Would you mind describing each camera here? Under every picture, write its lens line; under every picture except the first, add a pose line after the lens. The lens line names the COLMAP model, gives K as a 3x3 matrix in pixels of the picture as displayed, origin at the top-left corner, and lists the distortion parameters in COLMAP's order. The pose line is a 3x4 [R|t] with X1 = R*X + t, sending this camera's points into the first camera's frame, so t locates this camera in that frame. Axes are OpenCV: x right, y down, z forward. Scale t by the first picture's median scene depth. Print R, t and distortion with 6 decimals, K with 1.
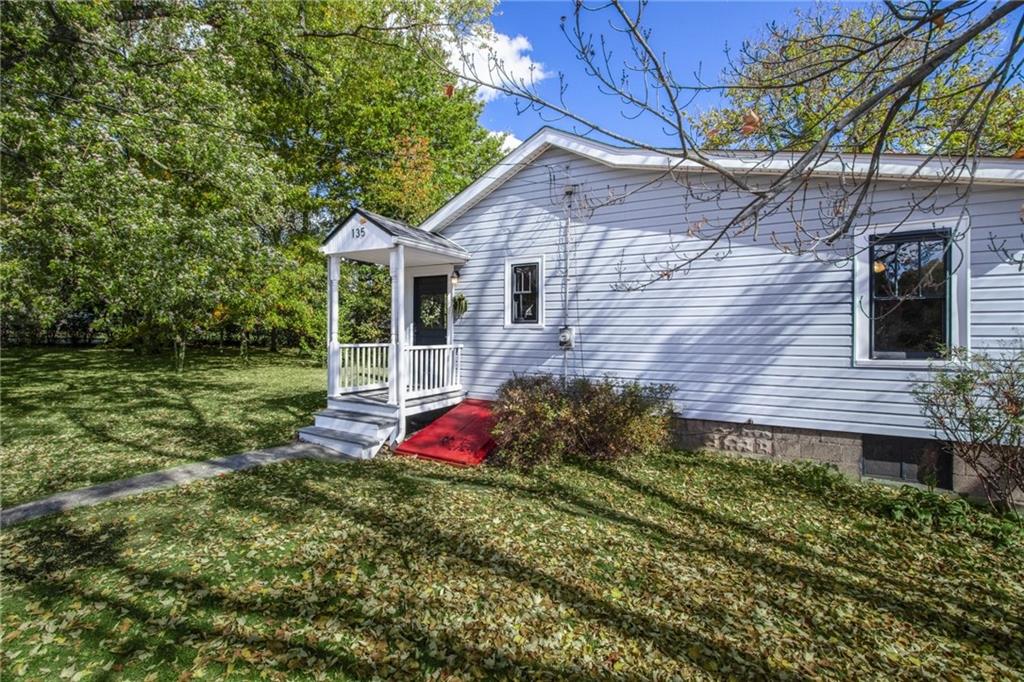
lens RADIAL K [[501.8, 0, 486.0], [0, 501.8, 334.8], [0, 0, 1]] dist [-0.002280, -0.000114]
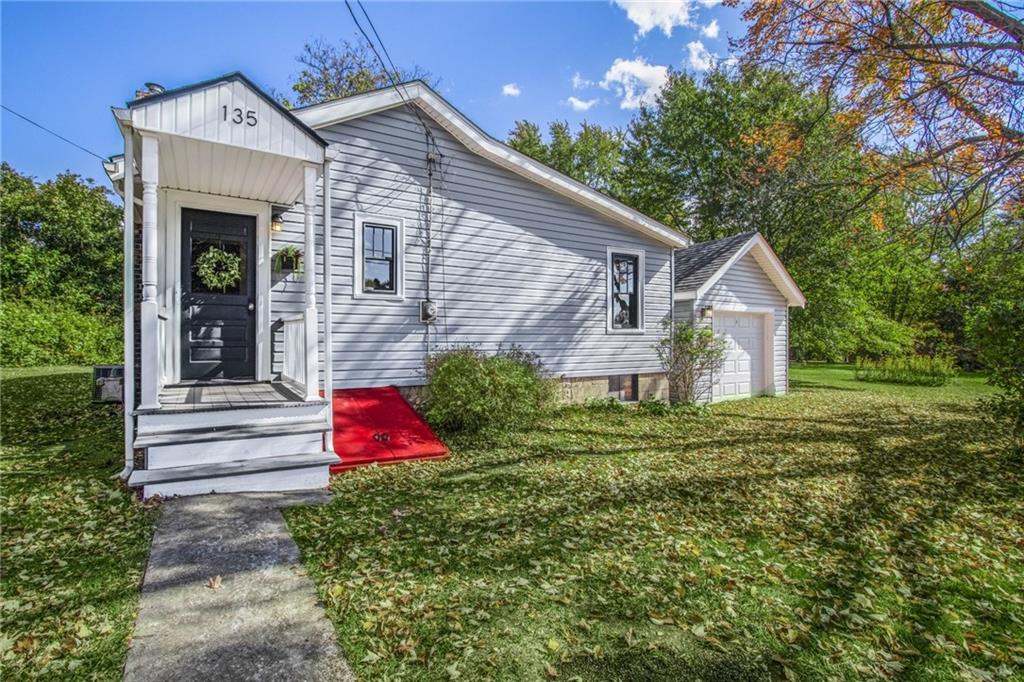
lens RADIAL K [[486.1, 0, 496.3], [0, 486.1, 331.3], [0, 0, 1]] dist [-0.014329, 0.000084]
pose [[0.457585, 0.001934, 0.889164, -0.602736], [-0.002907, 0.999996, -0.000679, 0.044196], [-0.889161, -0.002274, 0.457589, 0.464483]]
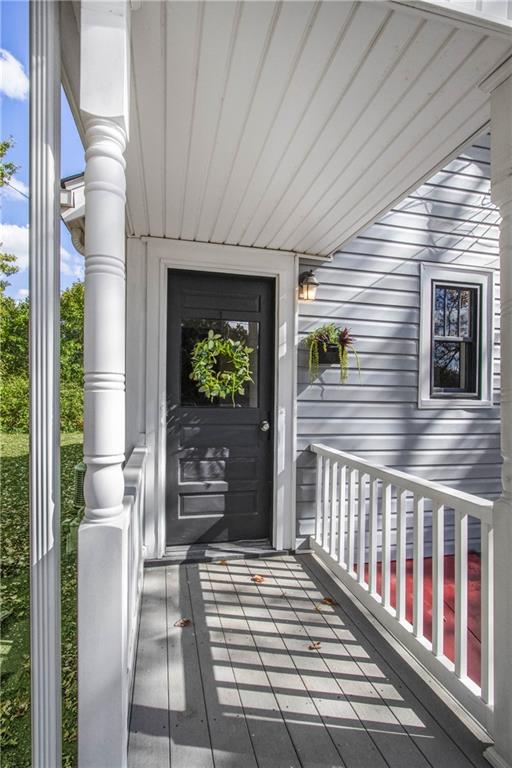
lens RADIAL K [[376.4, 0, 245.7], [0, 376.4, 397.3], [0, 0, 1]] dist [-0.002280, -0.000114]
pose [[0.725190, -0.000321, 0.688549, -0.362487], [-0.011129, 0.999864, 0.012188, -0.027807], [-0.688459, -0.016502, 0.725087, 0.914516]]
